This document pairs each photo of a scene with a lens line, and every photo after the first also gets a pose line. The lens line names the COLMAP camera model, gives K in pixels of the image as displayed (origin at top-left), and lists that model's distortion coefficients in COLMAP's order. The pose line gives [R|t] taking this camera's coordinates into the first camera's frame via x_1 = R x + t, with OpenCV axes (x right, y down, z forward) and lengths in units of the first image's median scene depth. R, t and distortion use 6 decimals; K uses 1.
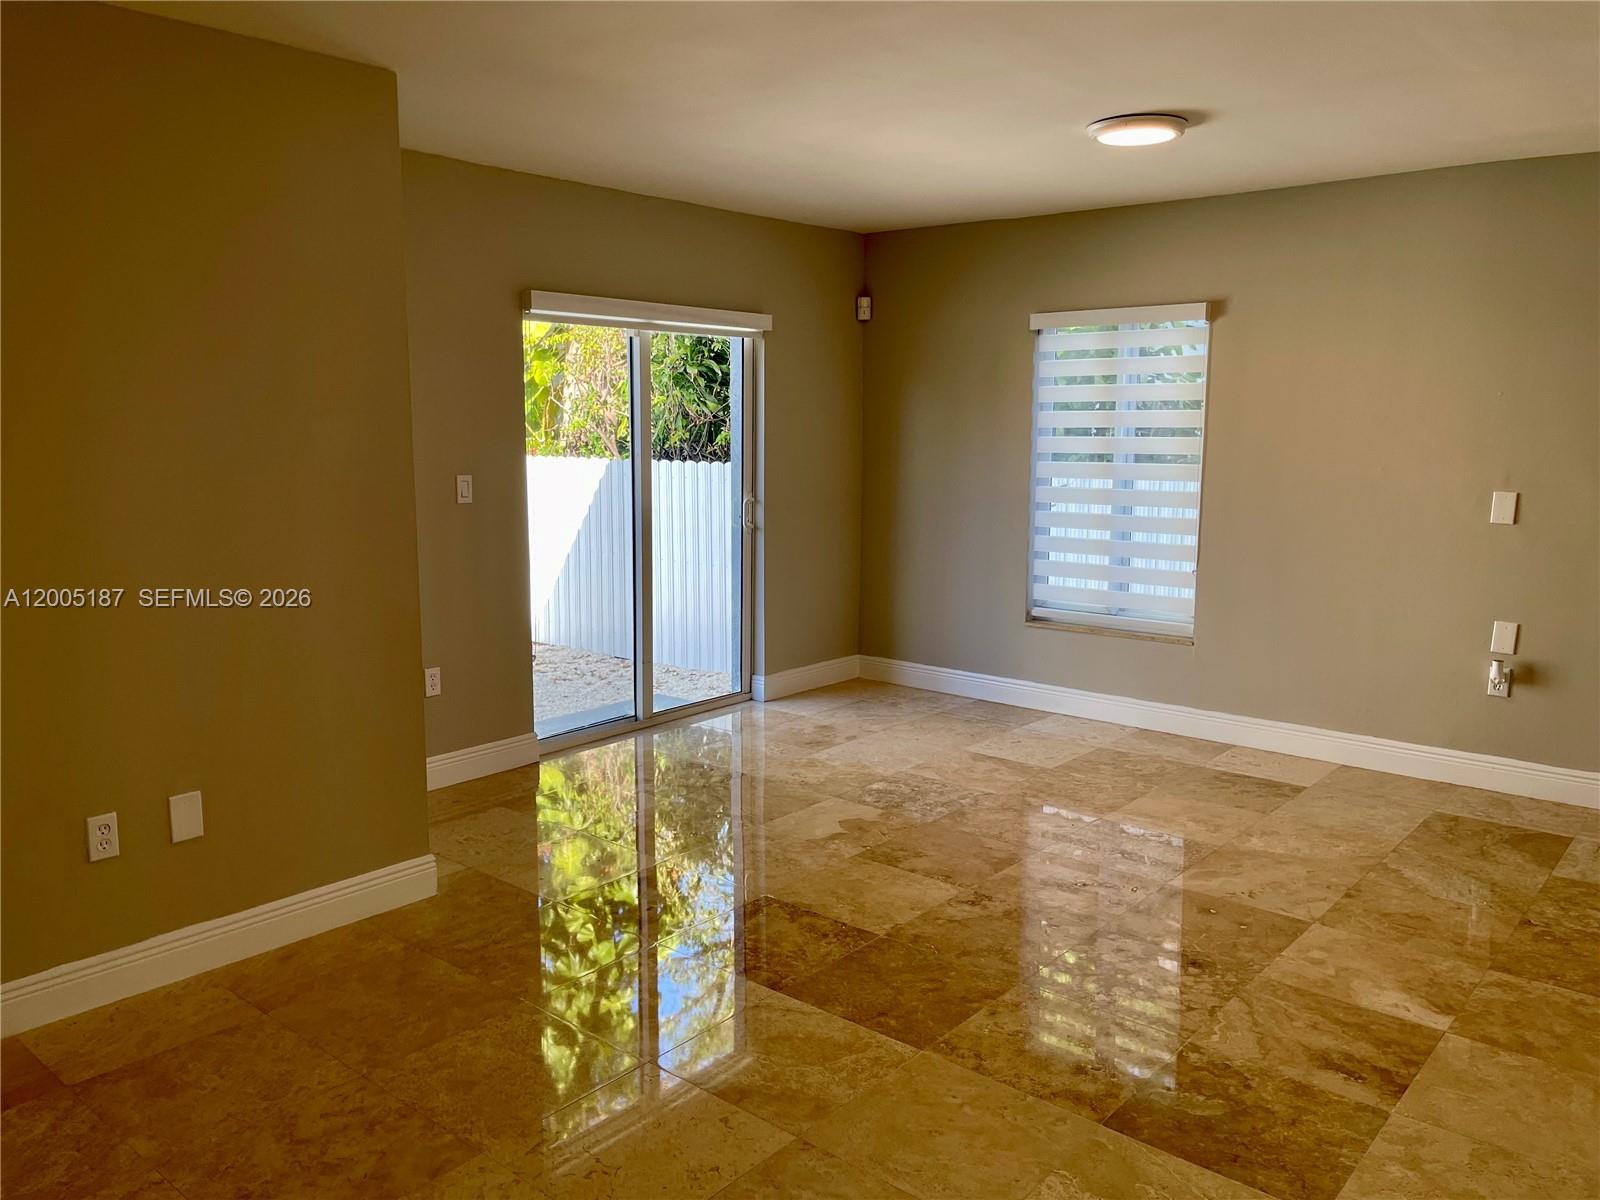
lens RADIAL K [[1212.5, 0, 803.3], [0, 1212.5, 579.6], [0, 0, 1]] dist [0.076101, -0.089034]
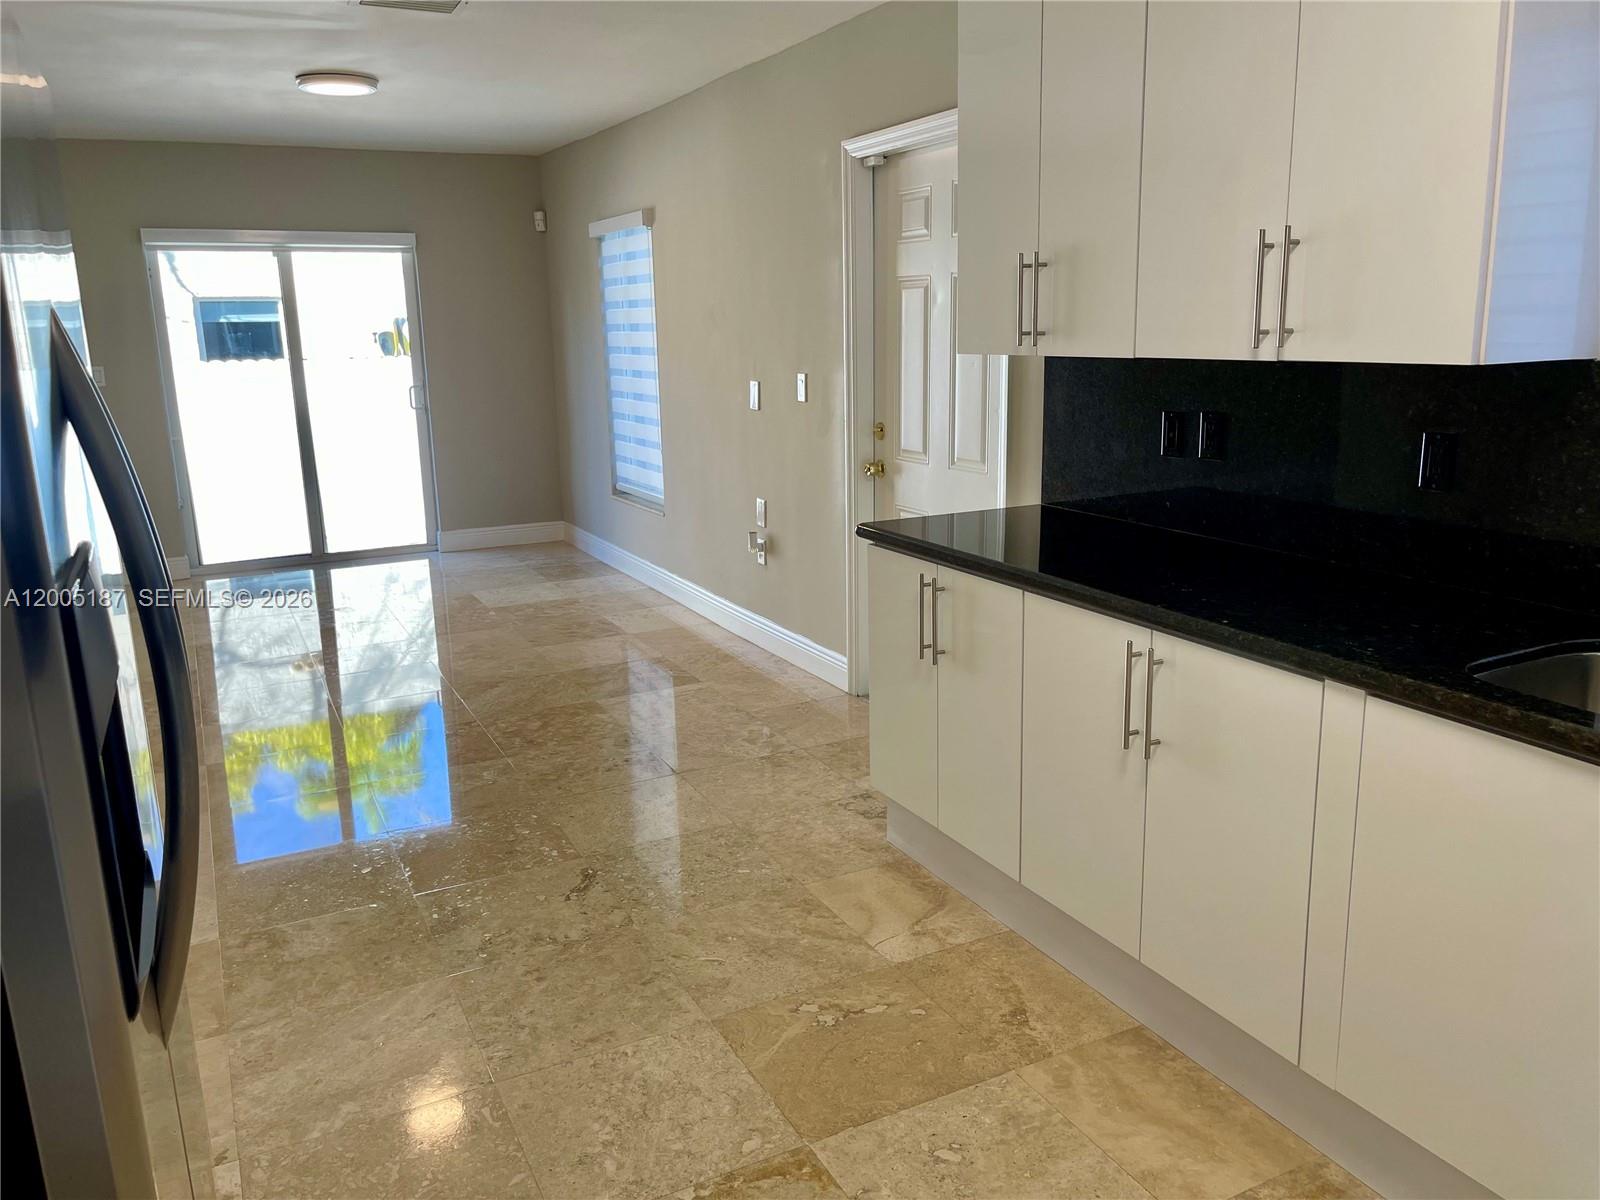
lens RADIAL K [[1212.5, 0, 803.3], [0, 1212.5, 579.6], [0, 0, 1]] dist [0.076101, -0.089034]
pose [[0.920510, 0.058356, -0.386337, 0.824005], [-0.024222, 0.995405, 0.092642, 0.004400], [0.389967, -0.075920, 0.917694, -0.001852]]
